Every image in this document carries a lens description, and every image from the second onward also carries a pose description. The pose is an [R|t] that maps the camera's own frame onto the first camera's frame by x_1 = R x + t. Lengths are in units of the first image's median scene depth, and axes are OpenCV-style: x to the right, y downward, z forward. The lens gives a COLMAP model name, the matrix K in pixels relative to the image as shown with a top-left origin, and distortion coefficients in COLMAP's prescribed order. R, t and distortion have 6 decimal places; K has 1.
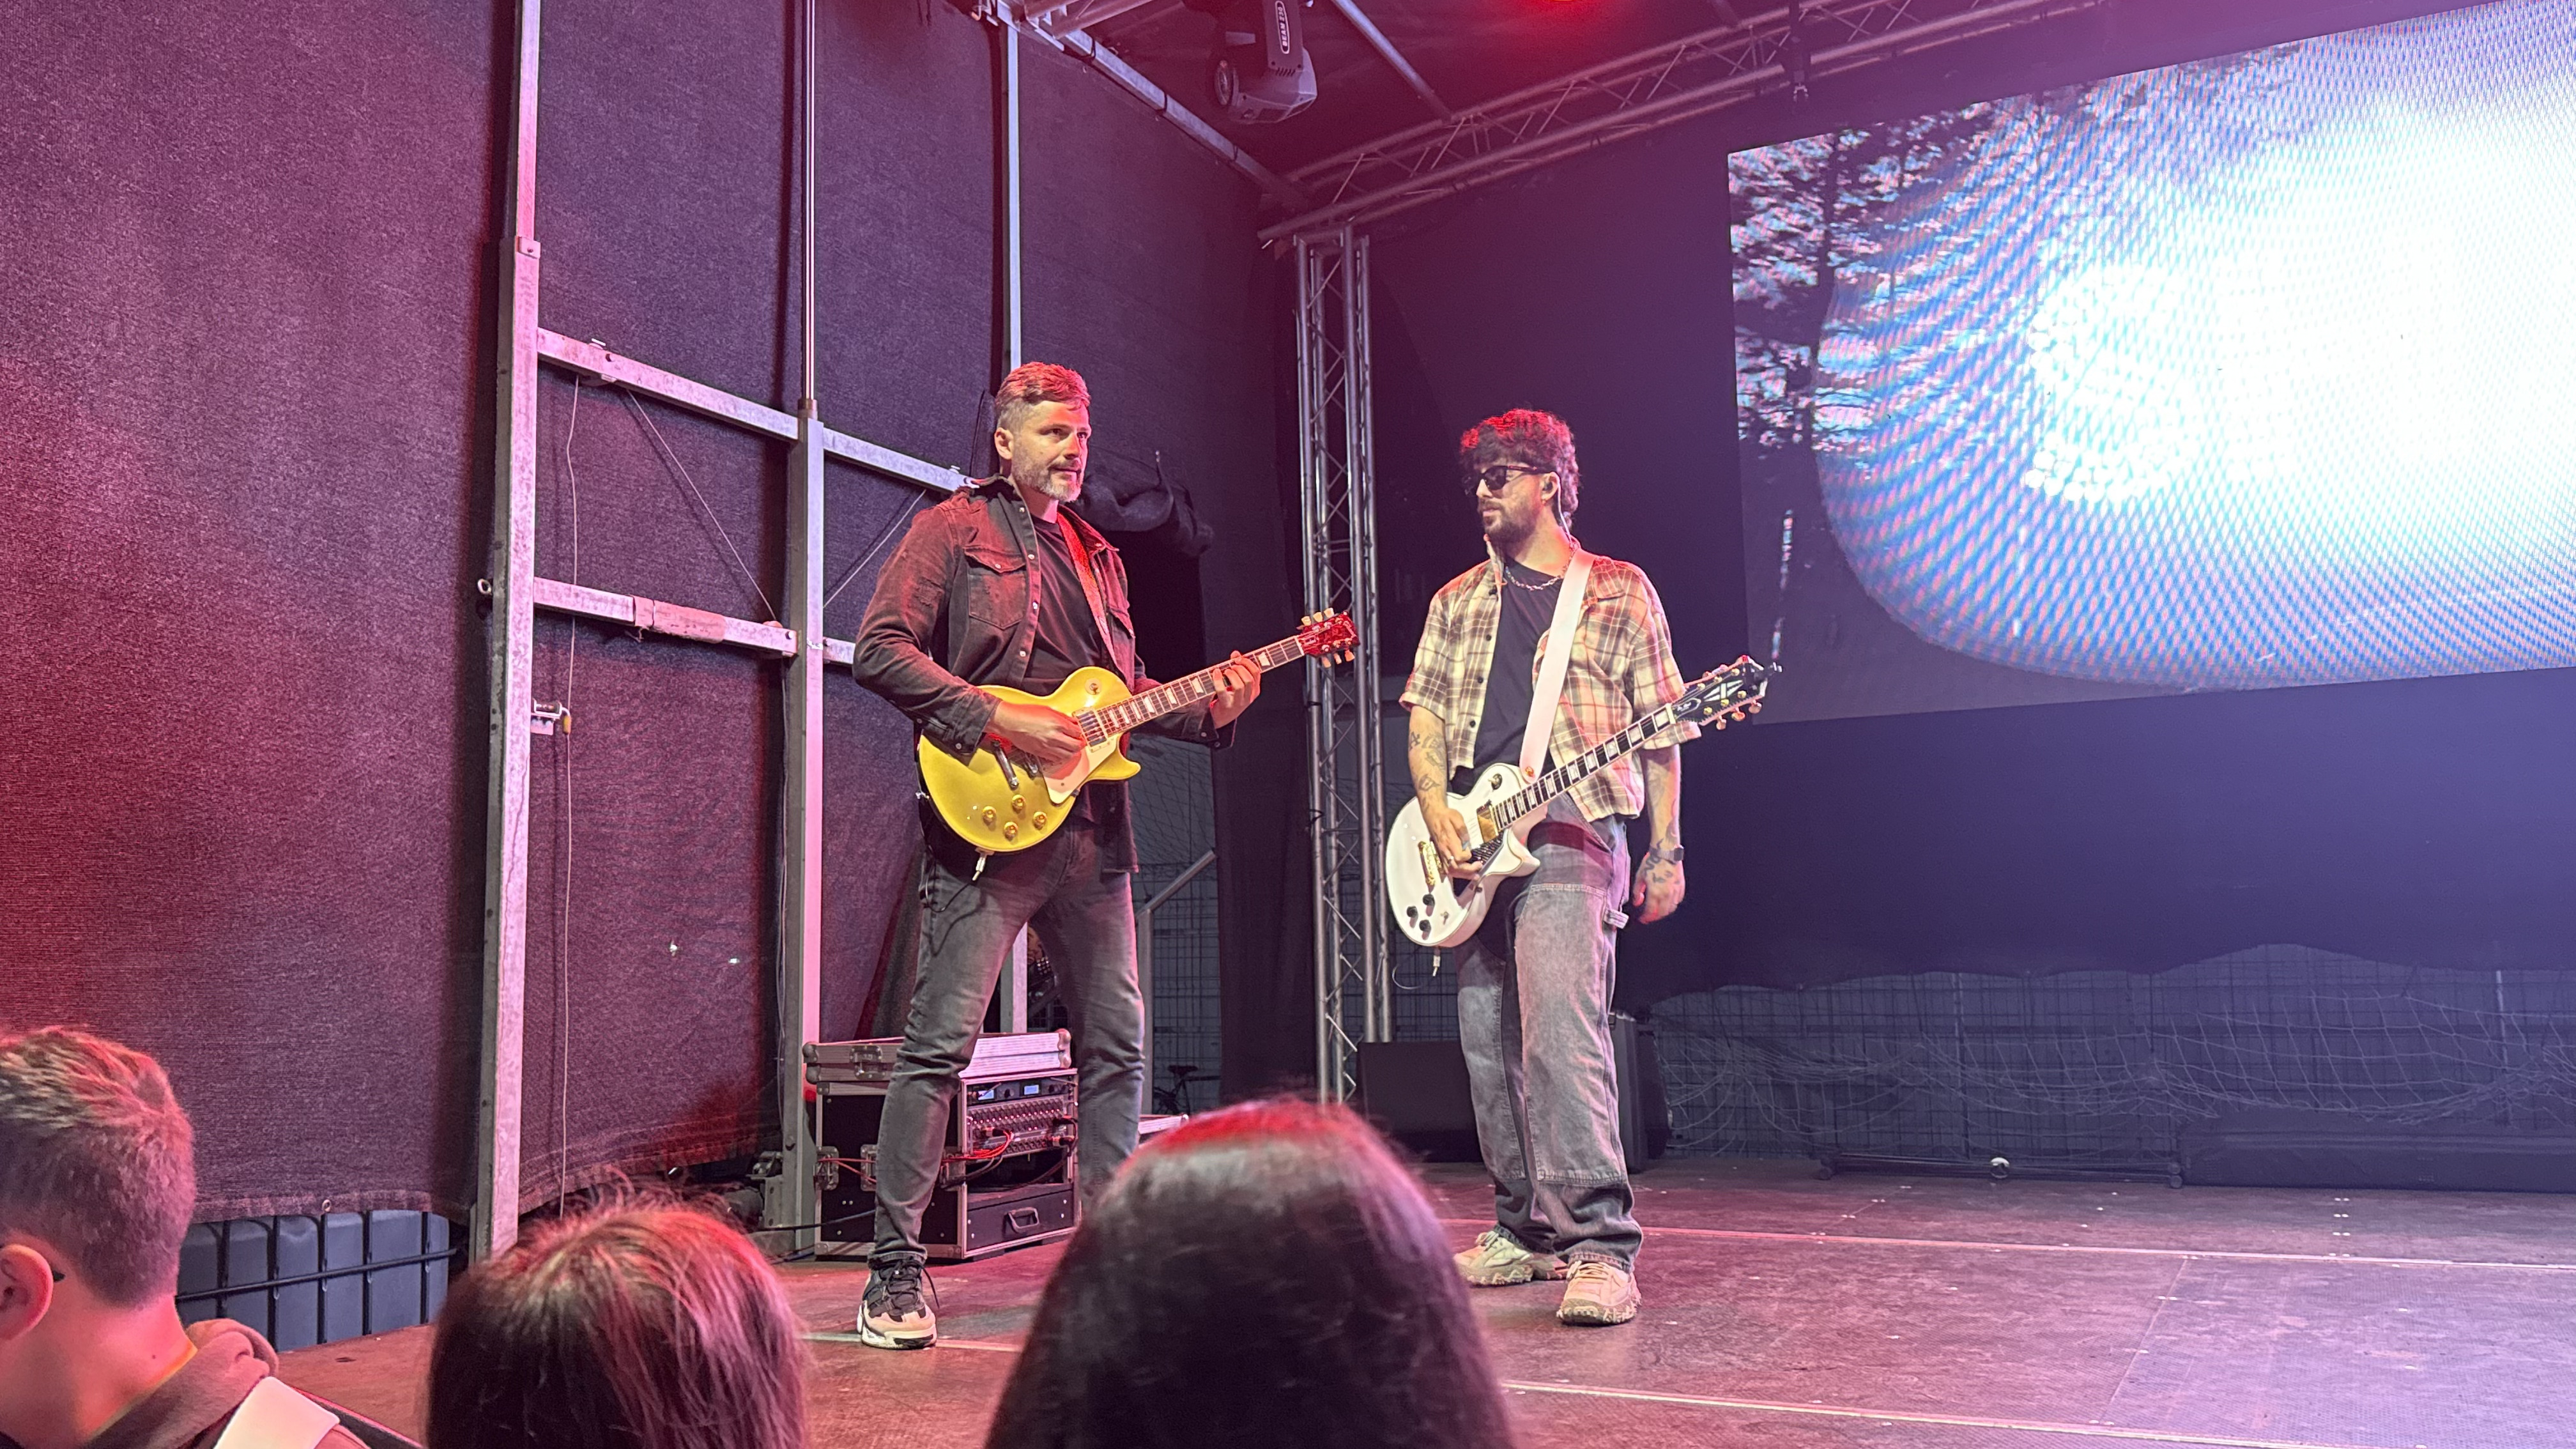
lens RADIAL K [[2066.8, 0, 1283.2], [0, 2066.8, 731.5], [0, 0, 1]] dist [0.069919, -0.000055]
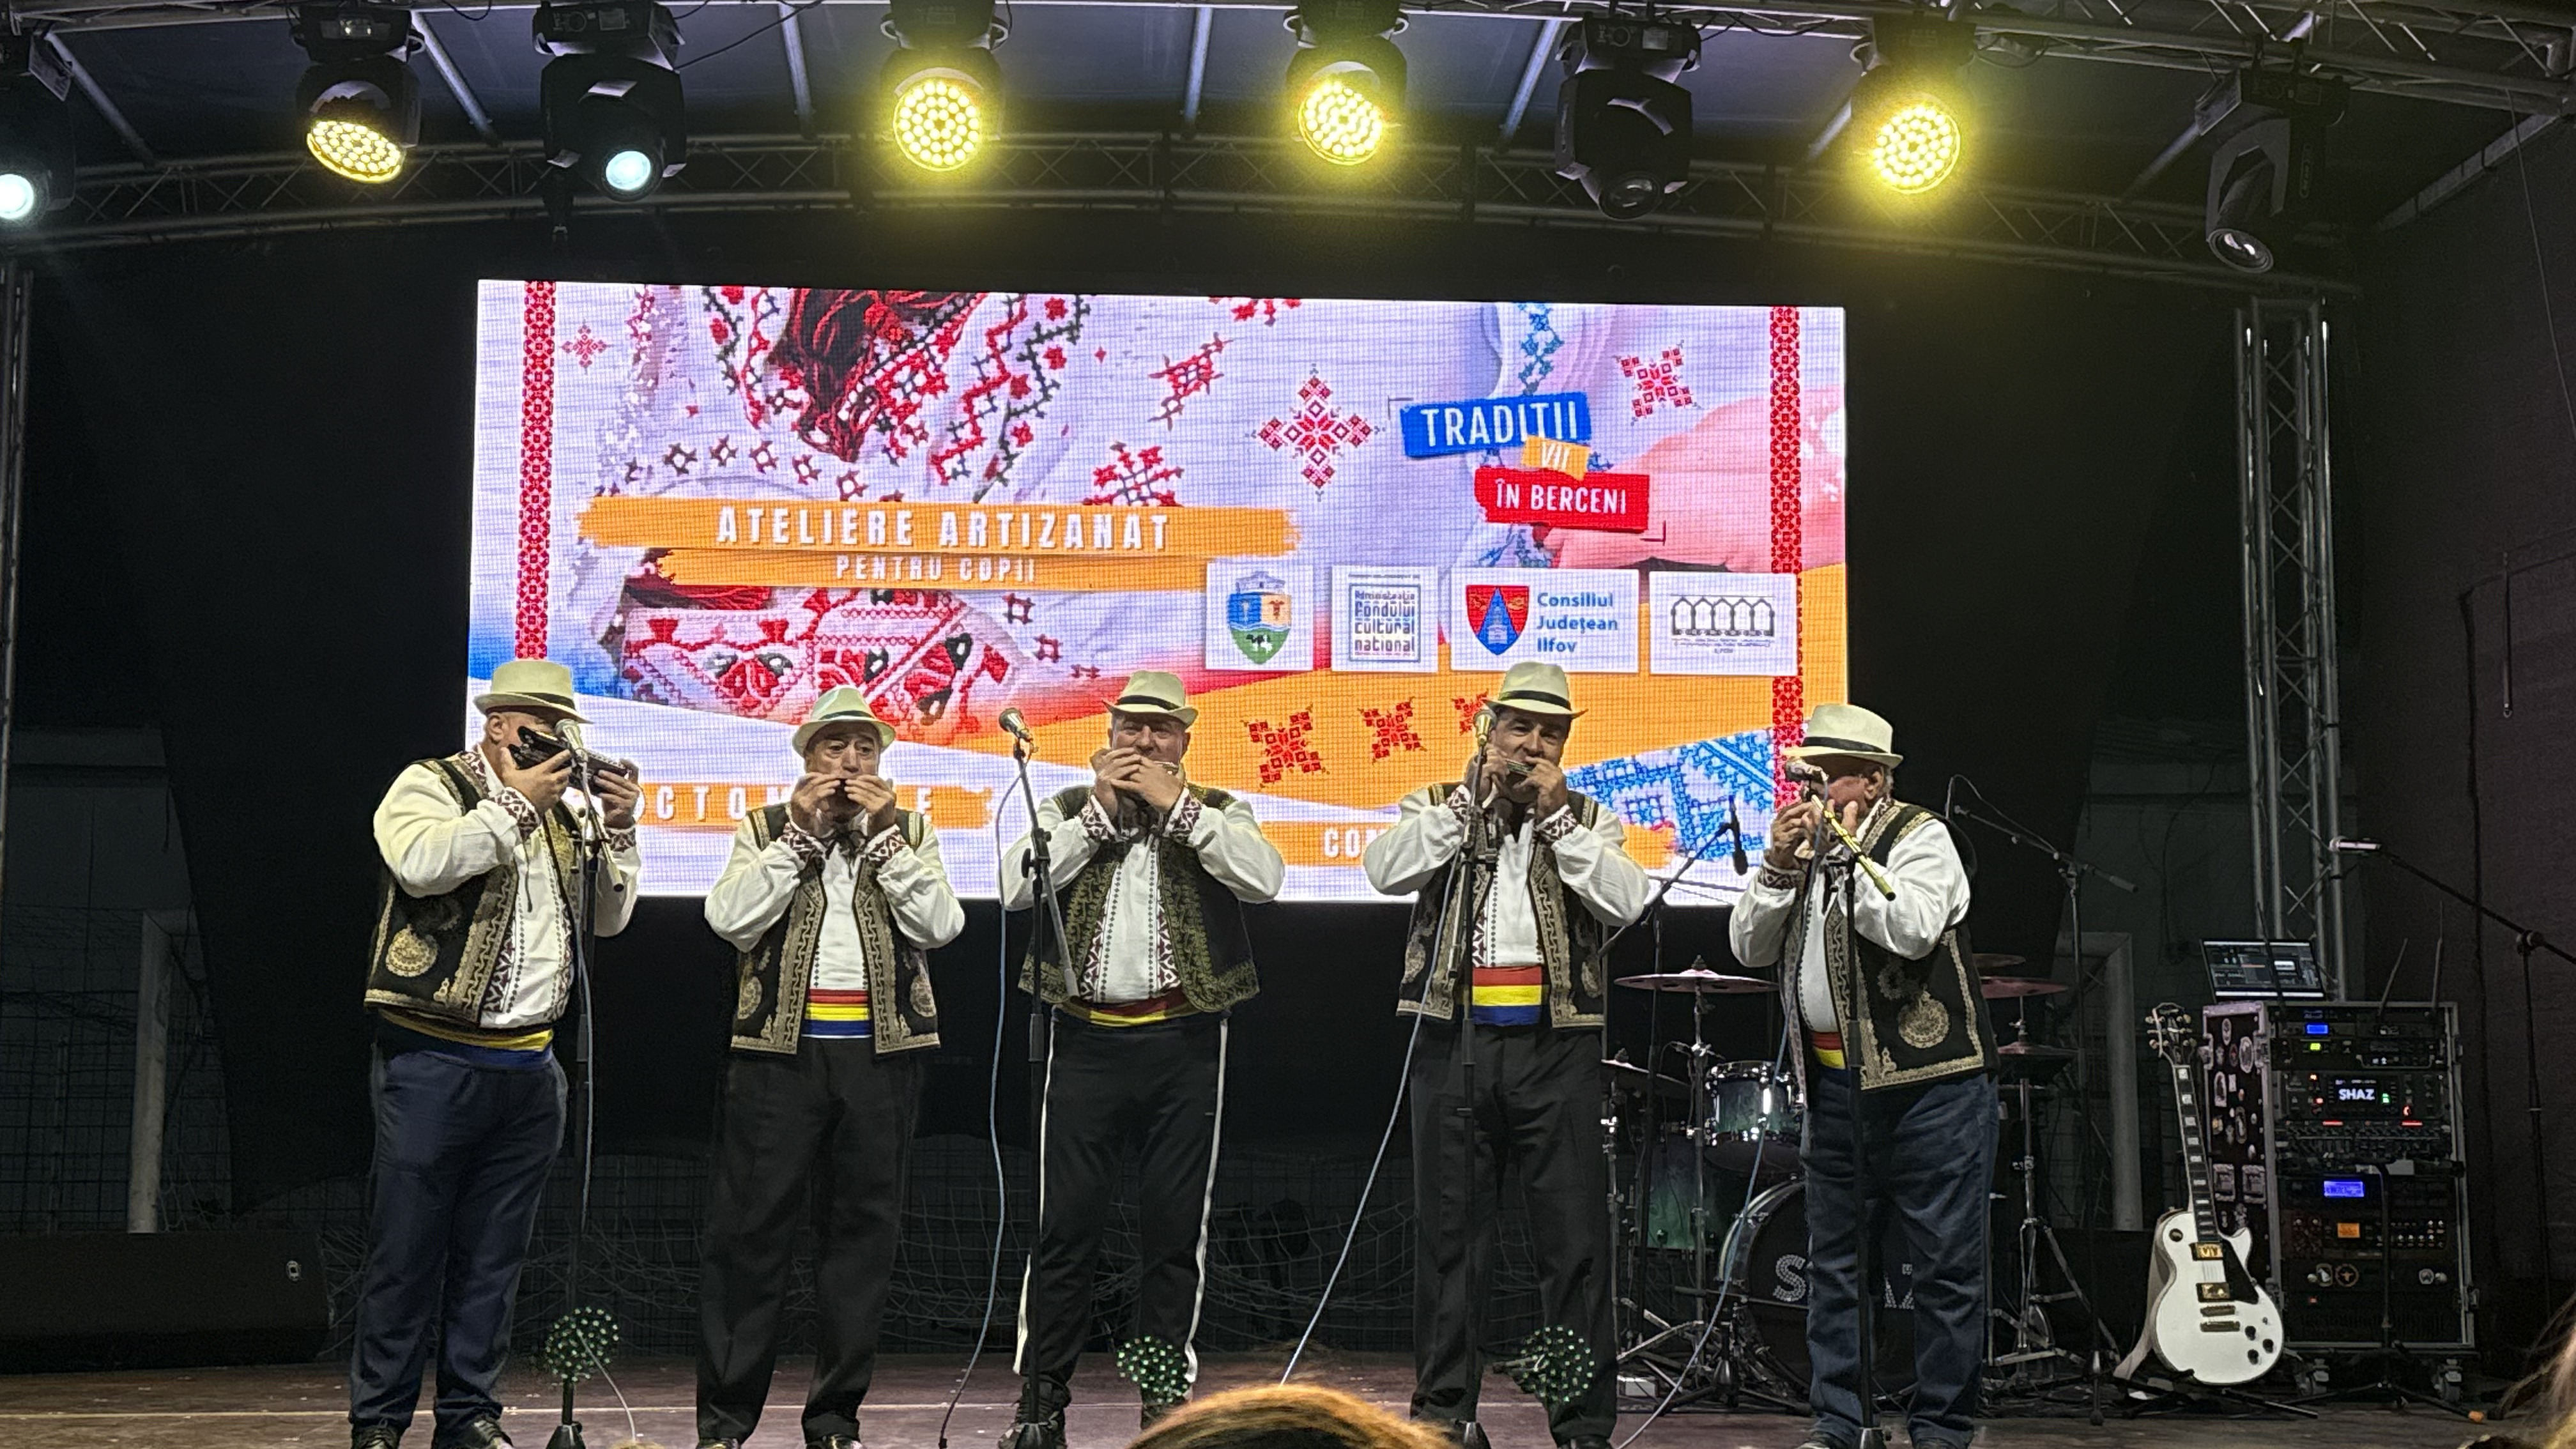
lens RADIAL K [[3170.7, 0, 1276.2], [0, 3170.7, 728.0], [0, 0, 1]] dist [0.148097, -0.201518]
pose [[0.865277, 0.085104, 0.494016, -0.169994], [-0.077733, 0.996342, -0.035489, -0.053419], [-0.495230, -0.007694, 0.868728, -0.426332]]
